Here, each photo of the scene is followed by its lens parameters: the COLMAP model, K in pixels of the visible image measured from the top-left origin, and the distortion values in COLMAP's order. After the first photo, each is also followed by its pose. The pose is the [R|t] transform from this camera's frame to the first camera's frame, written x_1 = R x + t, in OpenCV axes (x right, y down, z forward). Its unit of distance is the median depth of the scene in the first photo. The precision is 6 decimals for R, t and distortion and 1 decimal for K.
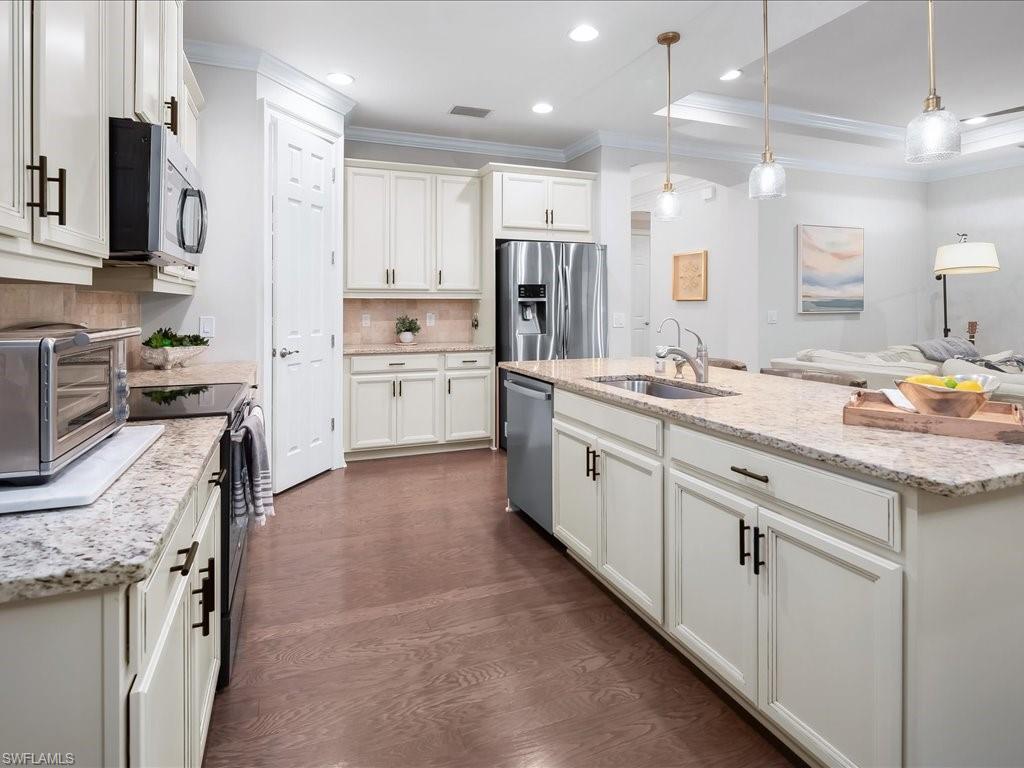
lens RADIAL K [[560.6, 0, 509.6], [0, 560.6, 305.1], [0, 0, 1]] dist [0.000226, 0.000066]
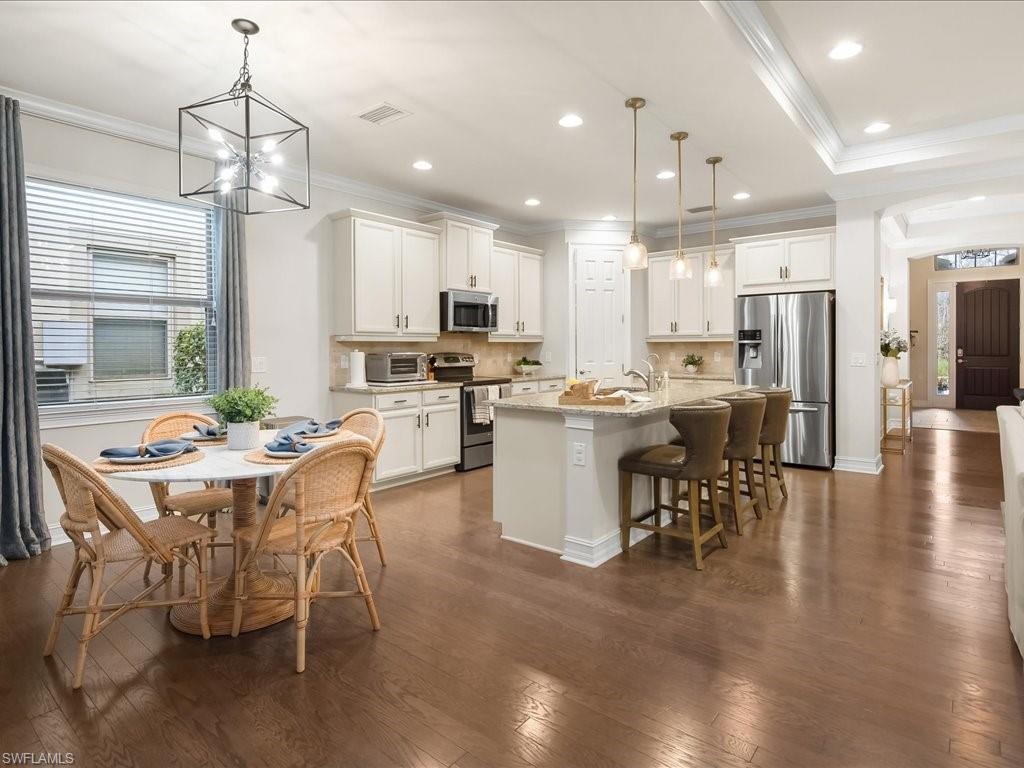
lens RADIAL K [[565.5, 0, 511.9], [0, 565.5, 357.2], [0, 0, 1]] dist [0.001824, 0.000332]
pose [[0.495973, 0.012866, -0.868243, 0.914000], [0.003287, 0.999855, 0.016694, 0.002472], [0.868332, -0.011134, 0.495859, -0.125404]]
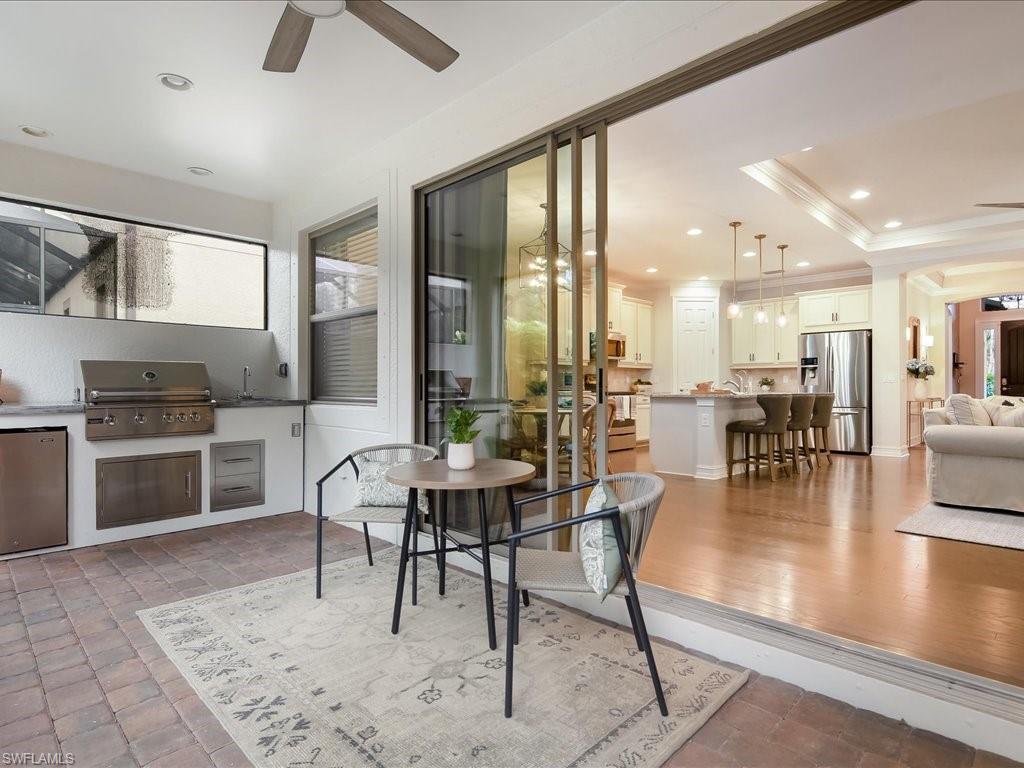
lens RADIAL K [[563.2, 0, 511.3], [0, 563.2, 389.7], [0, 0, 1]] dist [0.002847, -0.000245]
pose [[0.399445, 0.002732, -0.916753, 1.347667], [-0.000877, 0.999996, 0.002598, 0.063180], [0.916757, -0.000234, 0.399446, -0.624240]]
